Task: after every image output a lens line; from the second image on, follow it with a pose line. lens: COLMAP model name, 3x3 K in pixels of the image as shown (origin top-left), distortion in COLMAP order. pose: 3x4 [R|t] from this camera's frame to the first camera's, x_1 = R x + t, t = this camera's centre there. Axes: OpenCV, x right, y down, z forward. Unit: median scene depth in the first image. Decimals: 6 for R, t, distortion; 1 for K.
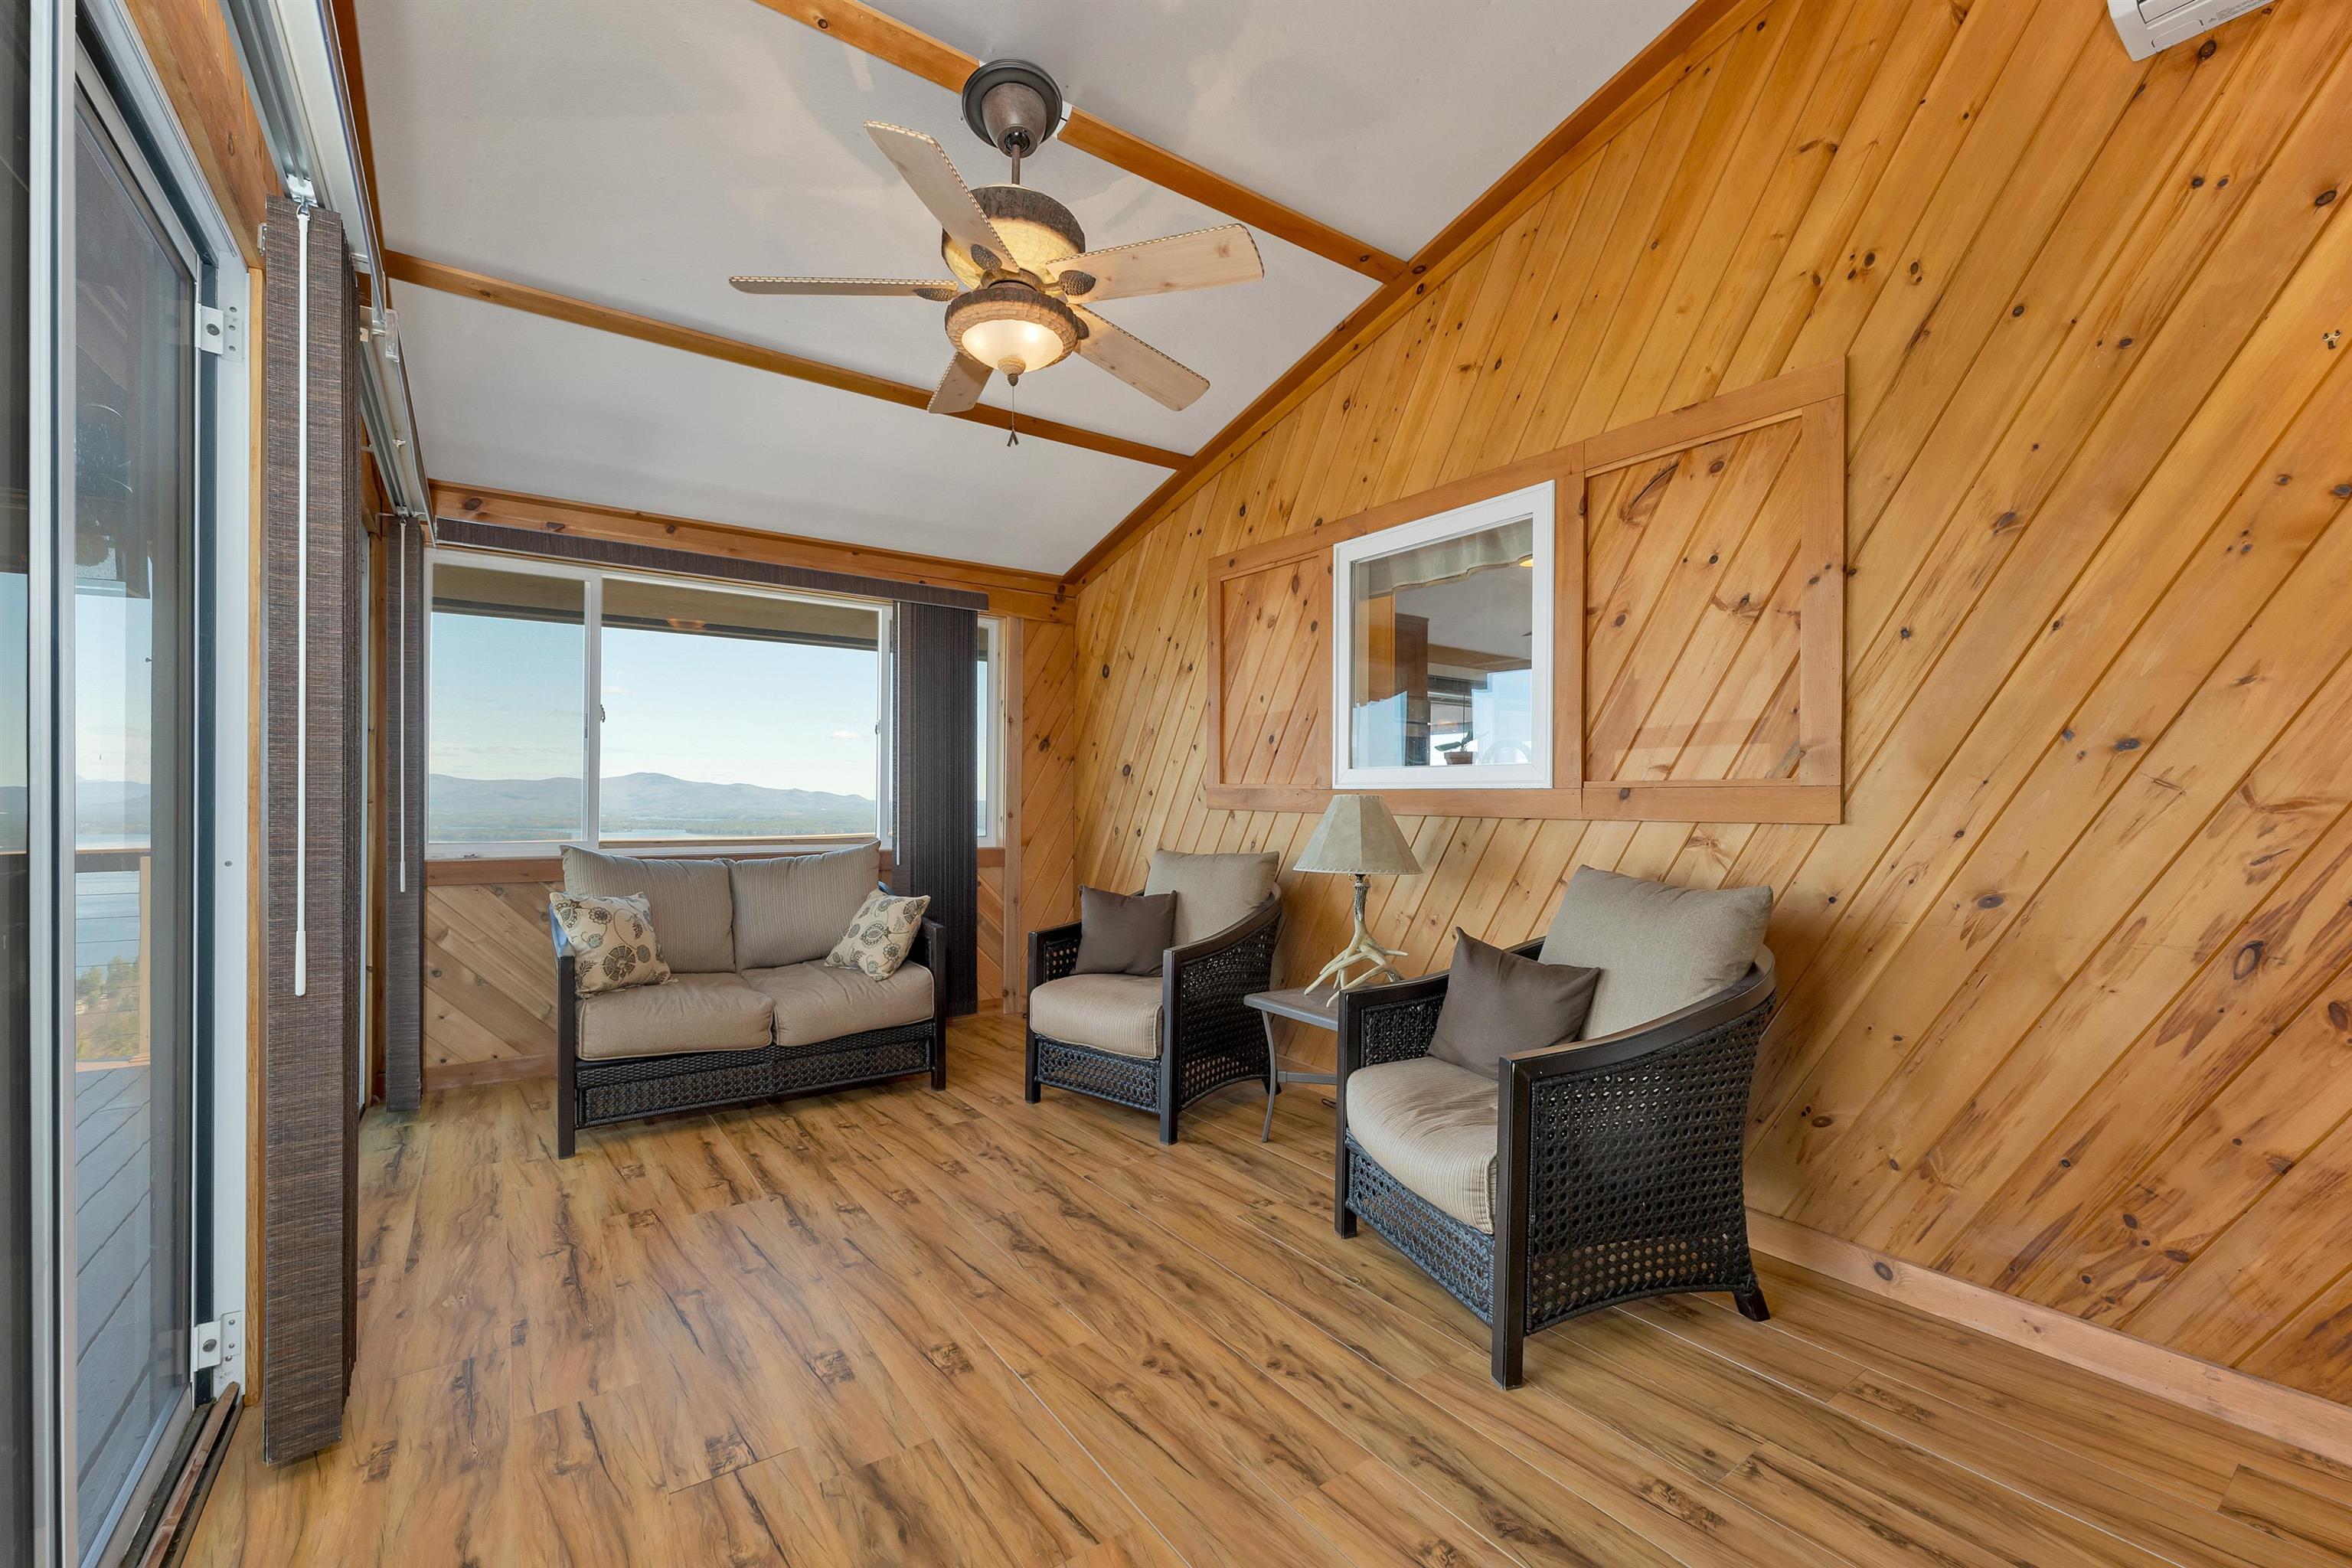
lens RADIAL K [[968.2, 0, 1177.2], [0, 968.2, 797.0], [0, 0, 1]] dist [0.001514, 0.000579]
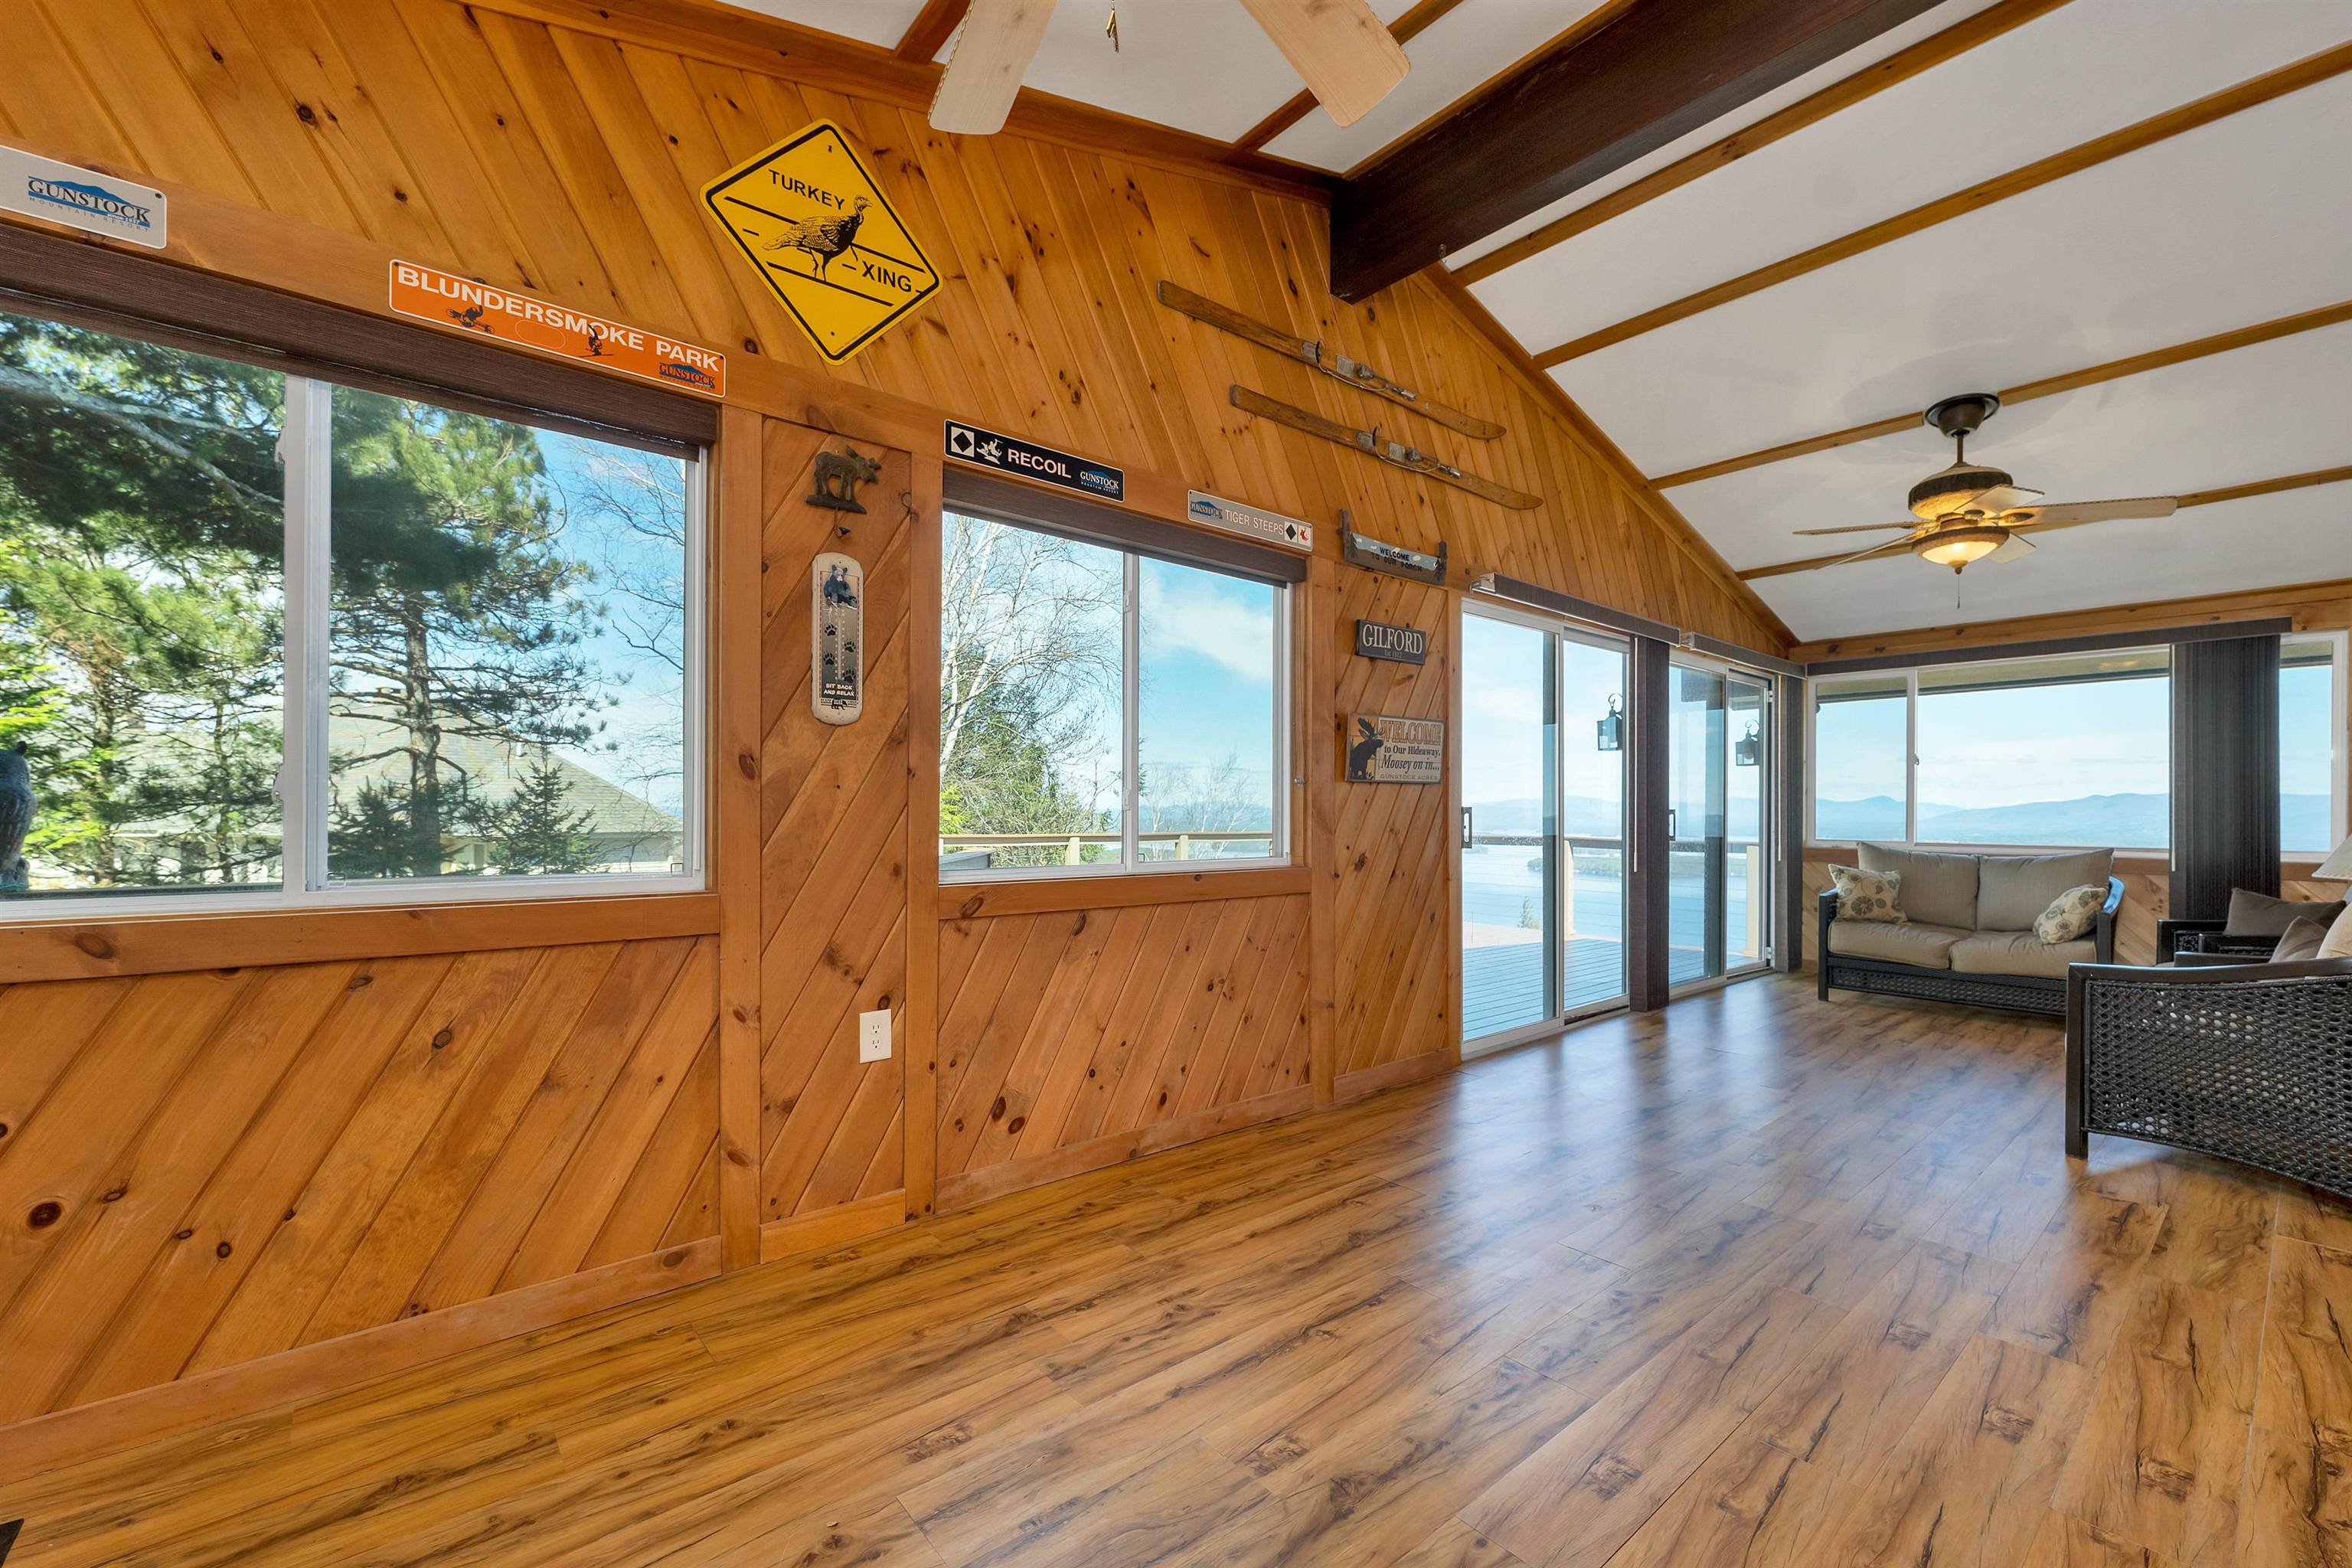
lens RADIAL K [[968.2, 0, 1177.2], [0, 968.2, 804.7], [0, 0, 1]] dist [0.001514, 0.000579]
pose [[0.079455, -0.012722, -0.996757, 1.056633], [-0.004164, 0.999906, -0.013094, 0.013432], [0.996830, 0.005191, 0.079395, -0.381467]]
